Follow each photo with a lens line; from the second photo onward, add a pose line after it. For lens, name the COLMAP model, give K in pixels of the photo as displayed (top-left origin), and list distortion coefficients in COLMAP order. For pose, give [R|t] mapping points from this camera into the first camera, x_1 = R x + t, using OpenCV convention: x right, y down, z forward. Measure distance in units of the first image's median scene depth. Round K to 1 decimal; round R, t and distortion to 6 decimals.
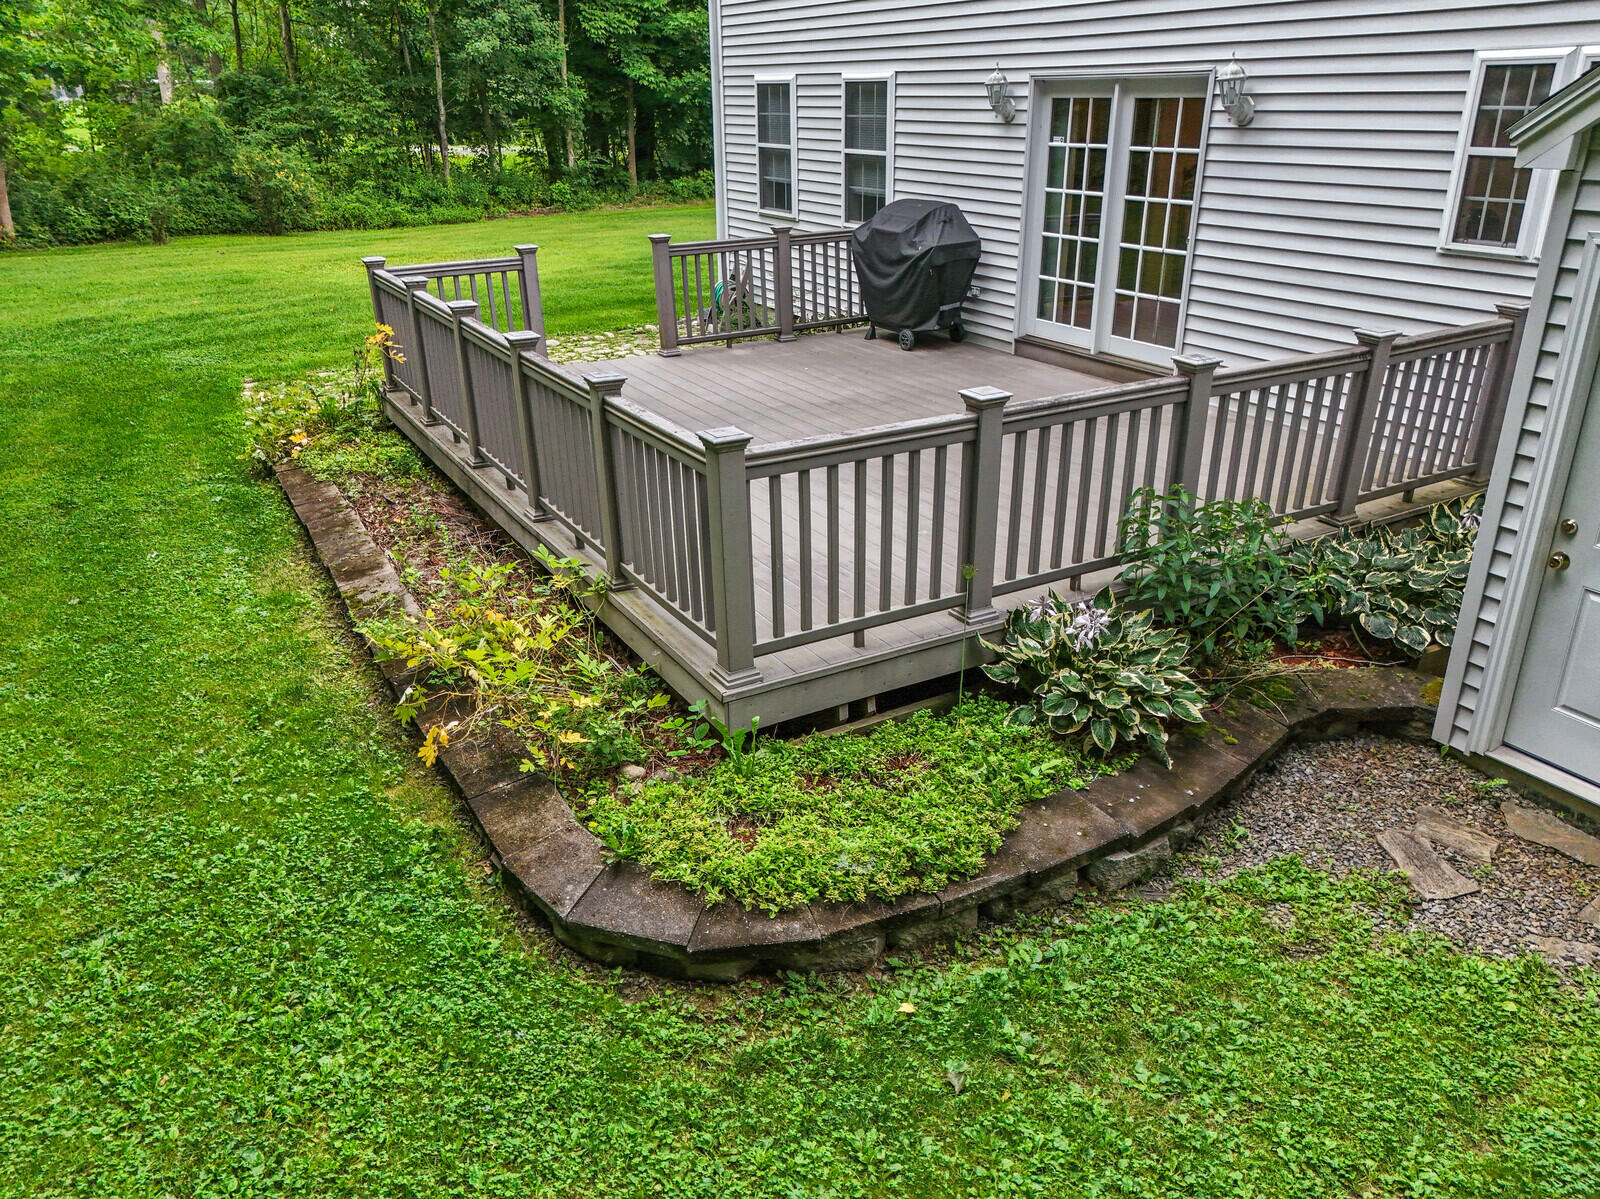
lens RADIAL K [[1176.6, 0, 800.0], [0, 1176.6, 599.5], [0, 0, 1]] dist [0.046939, -0.002242]
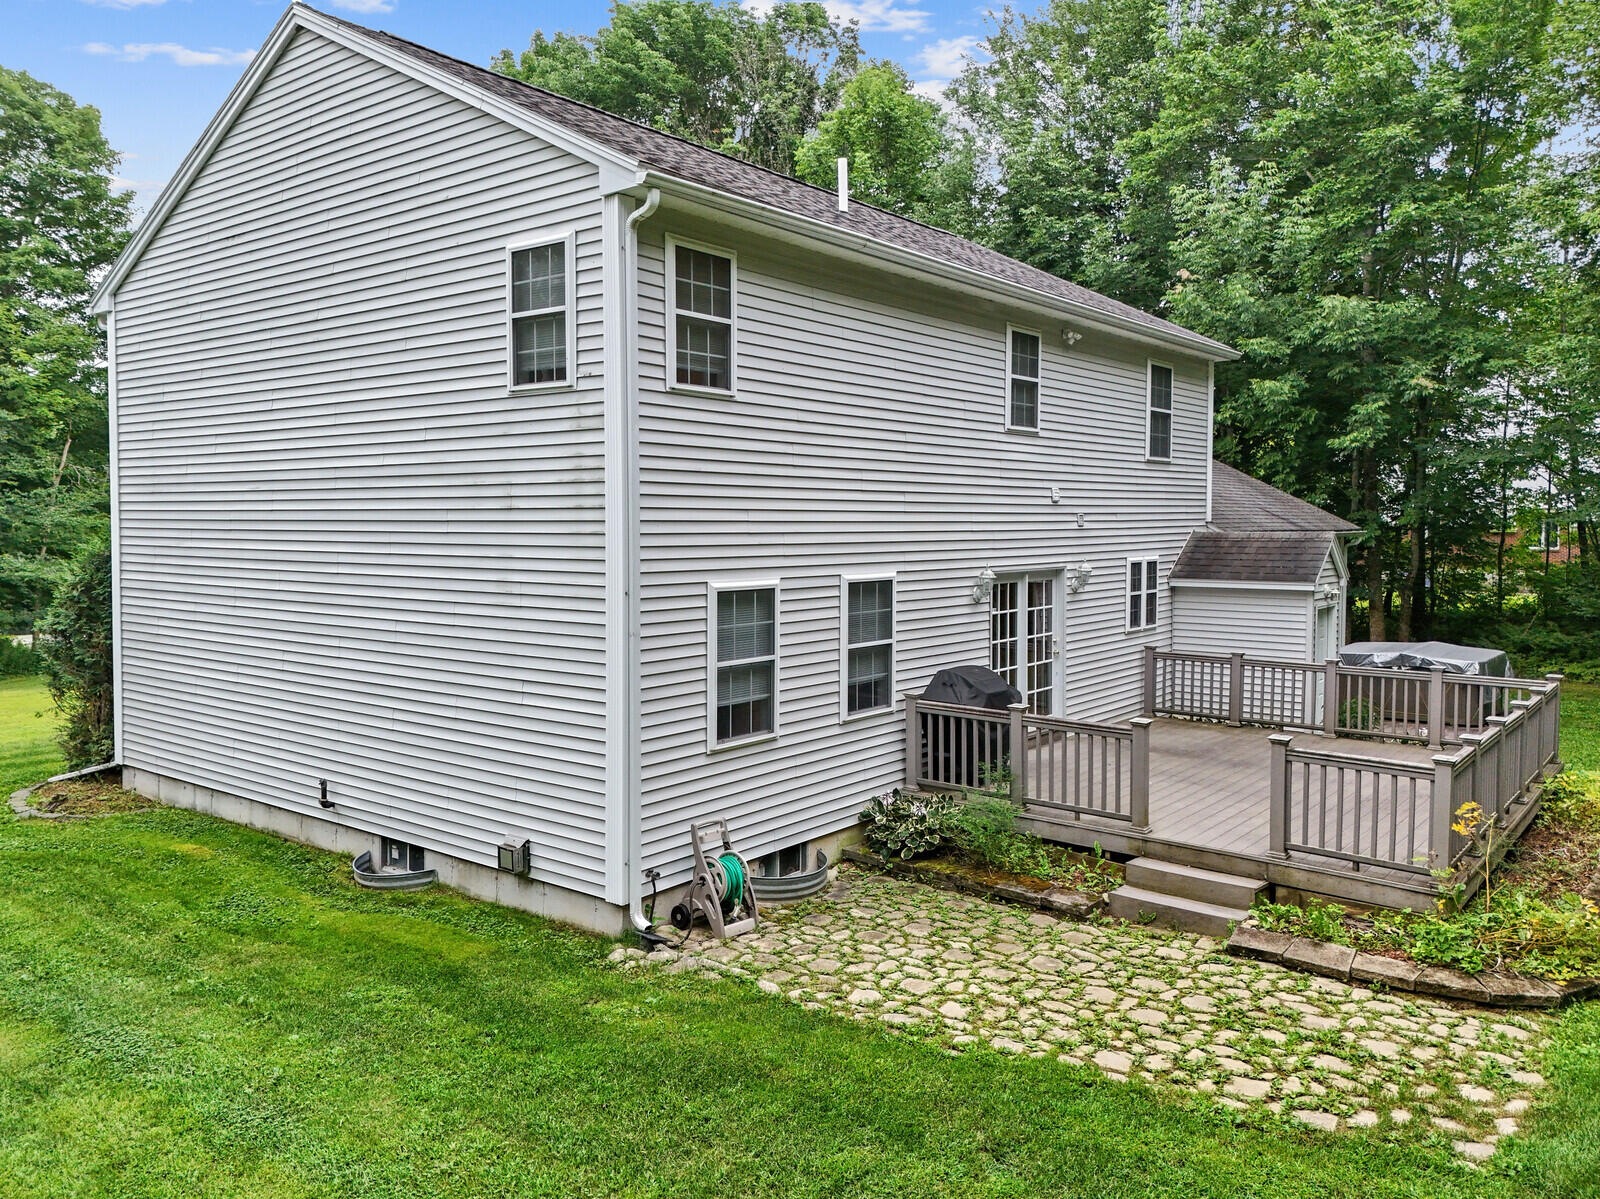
lens RADIAL K [[1176.6, 0, 800.0], [0, 1176.6, 599.5], [0, 0, 1]] dist [0.046939, -0.002242]
pose [[-0.383177, -0.045573, 0.922550, -1.079960], [0.375161, 0.905010, 0.200528, -0.821857], [-0.844056, 0.422942, -0.329682, 1.766158]]
